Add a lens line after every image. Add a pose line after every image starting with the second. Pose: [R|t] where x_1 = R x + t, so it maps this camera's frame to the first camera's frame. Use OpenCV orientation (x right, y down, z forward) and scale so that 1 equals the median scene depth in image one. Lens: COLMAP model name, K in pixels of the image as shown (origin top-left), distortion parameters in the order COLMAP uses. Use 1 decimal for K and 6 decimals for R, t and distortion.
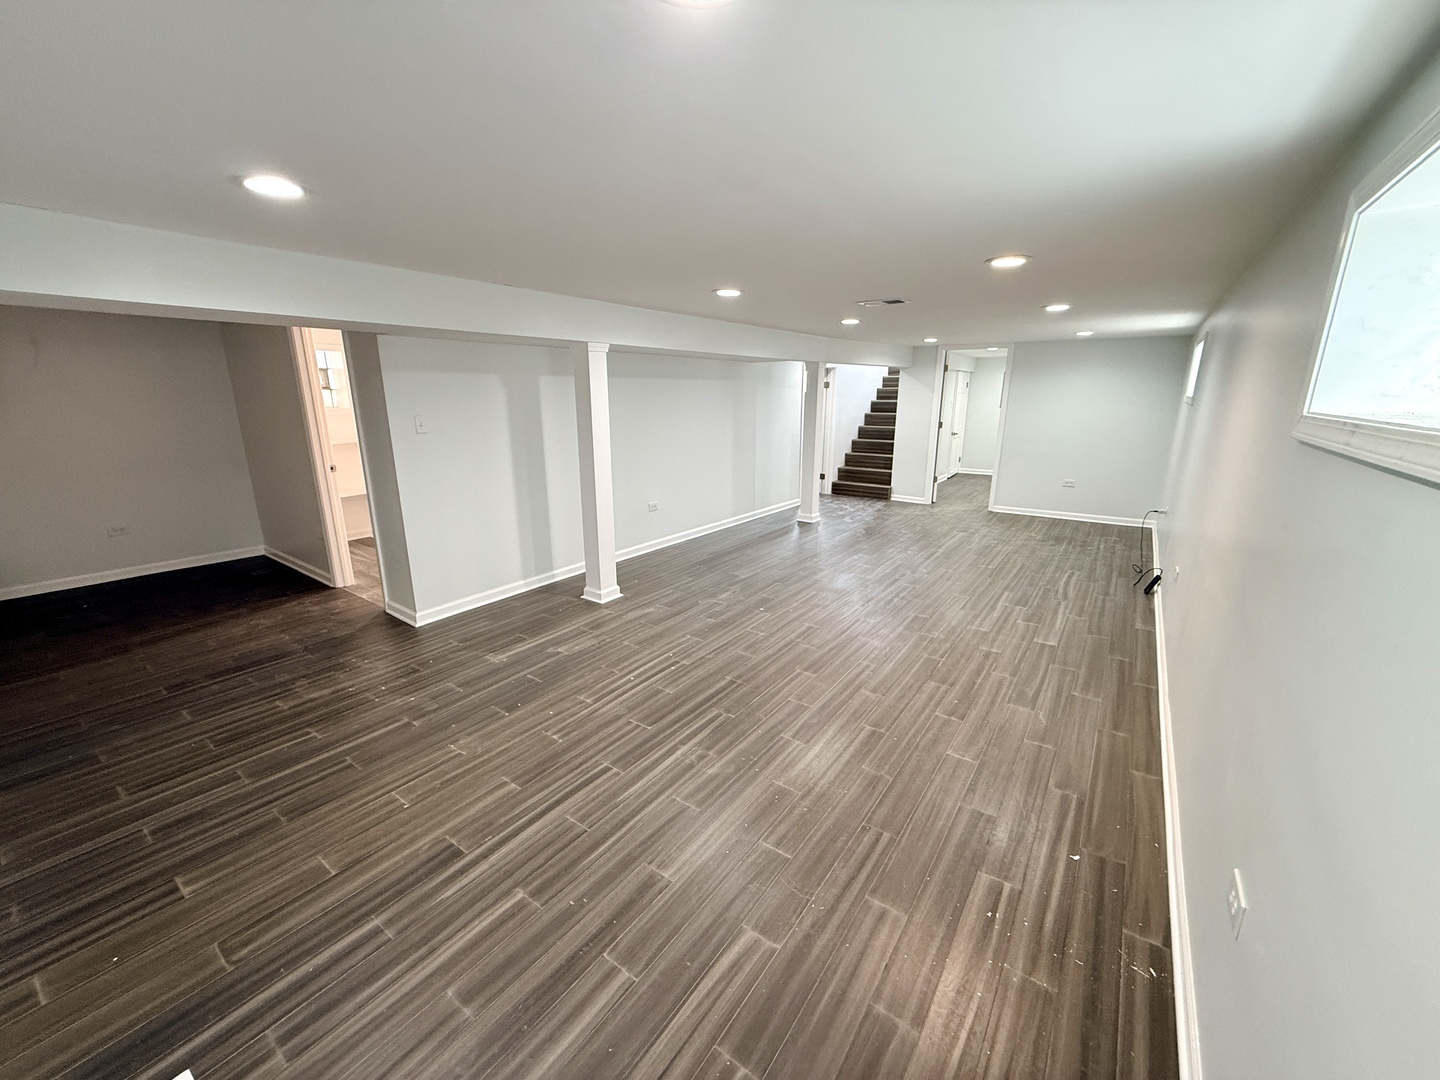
lens RADIAL K [[573.1, 0, 716.3], [0, 573.1, 545.1], [0, 0, 1]] dist [-0.003174, -0.000119]
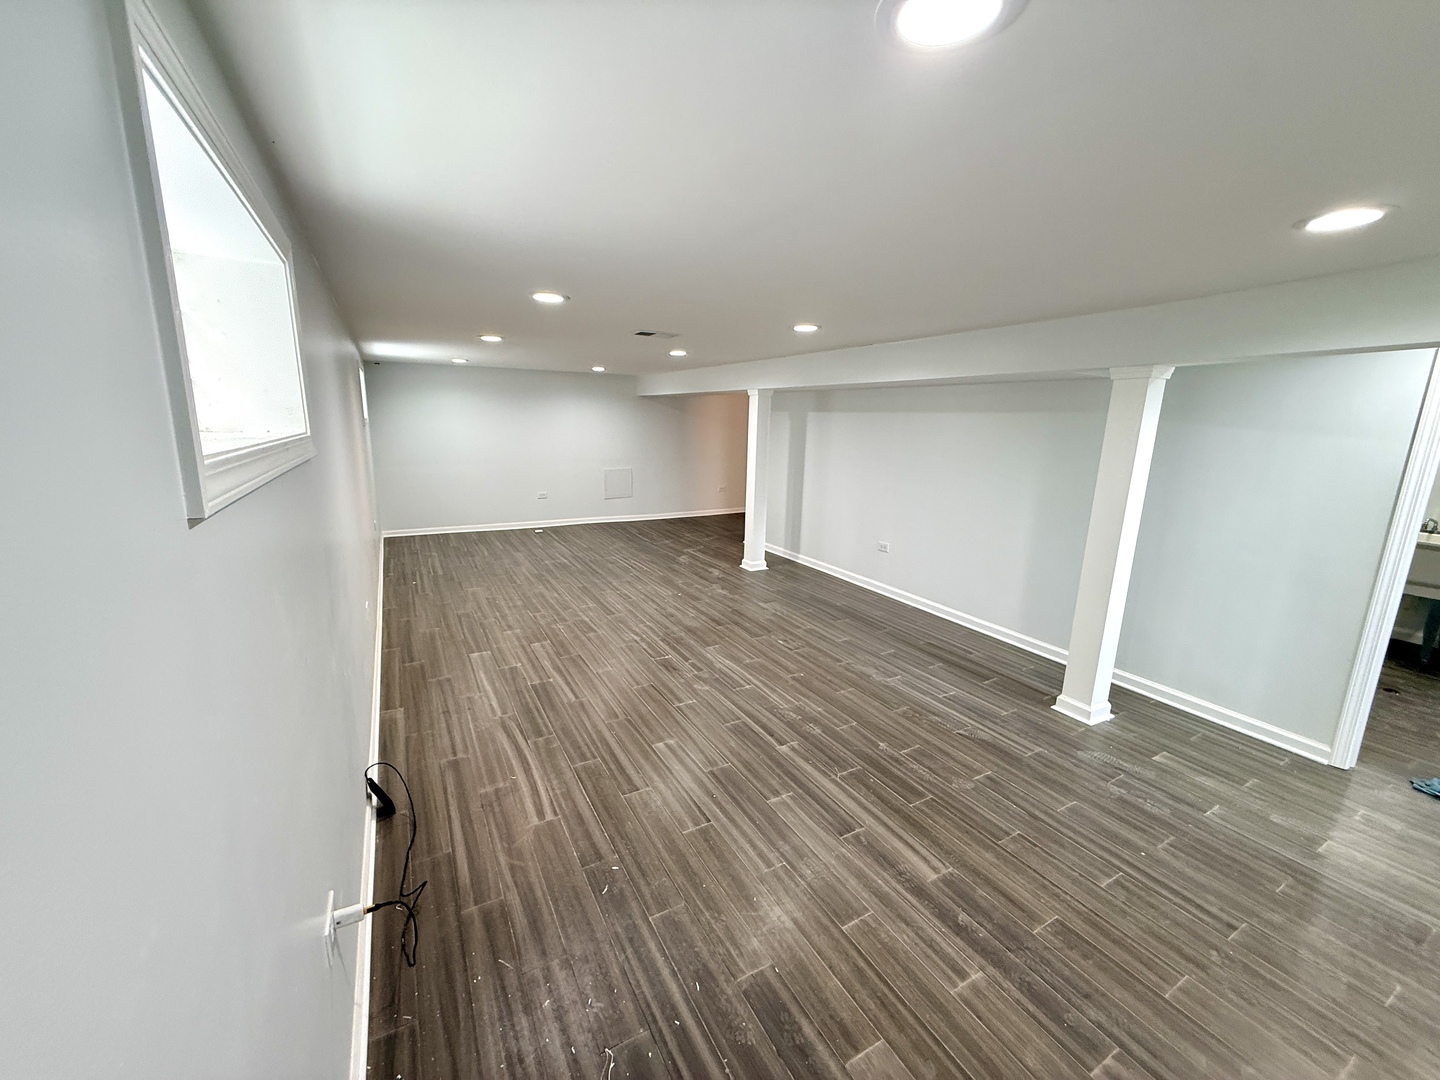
lens RADIAL K [[573.1, 0, 716.0], [0, 573.1, 540.4], [0, 0, 1]] dist [-0.003174, -0.000119]
pose [[-0.421762, 0.178819, -0.888899, 1.150935], [-0.259811, 0.915416, 0.307428, -0.404586], [0.868686, 0.360607, -0.339628, 1.481443]]
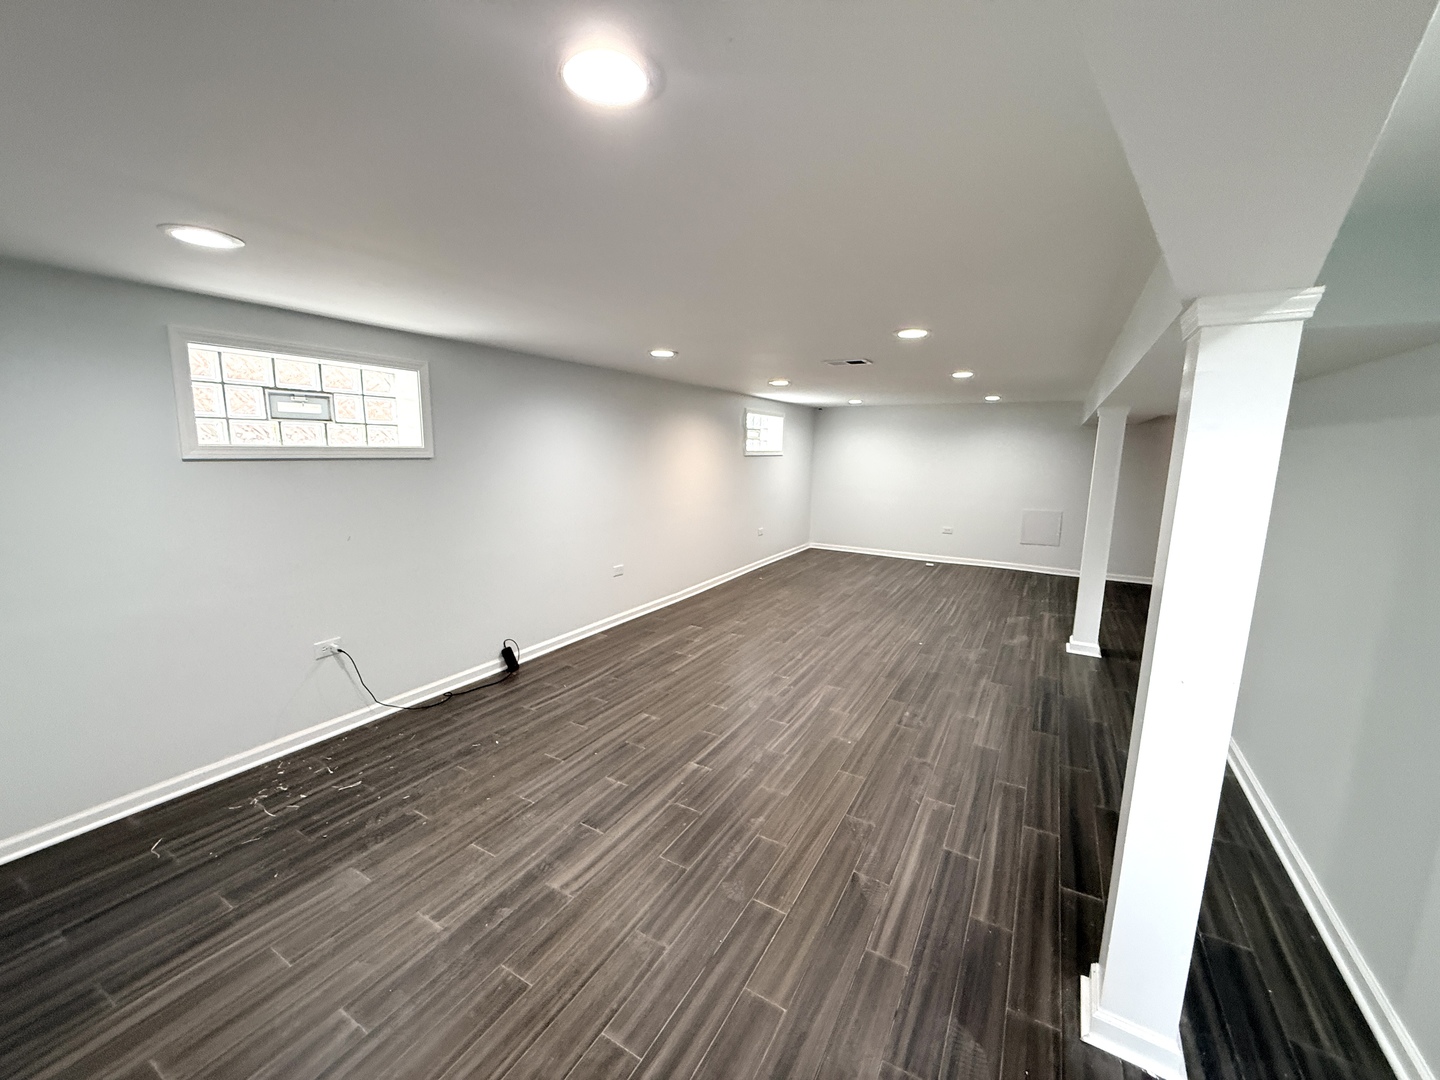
lens RADIAL K [[573.1, 0, 720.8], [0, 573.1, 535.9], [0, 0, 1]] dist [-0.003174, -0.000119]
pose [[-0.994287, -0.001157, -0.106734, 0.592140], [-0.044660, 0.912717, 0.406145, -0.518011], [0.096948, 0.408591, -0.907554, 1.921891]]
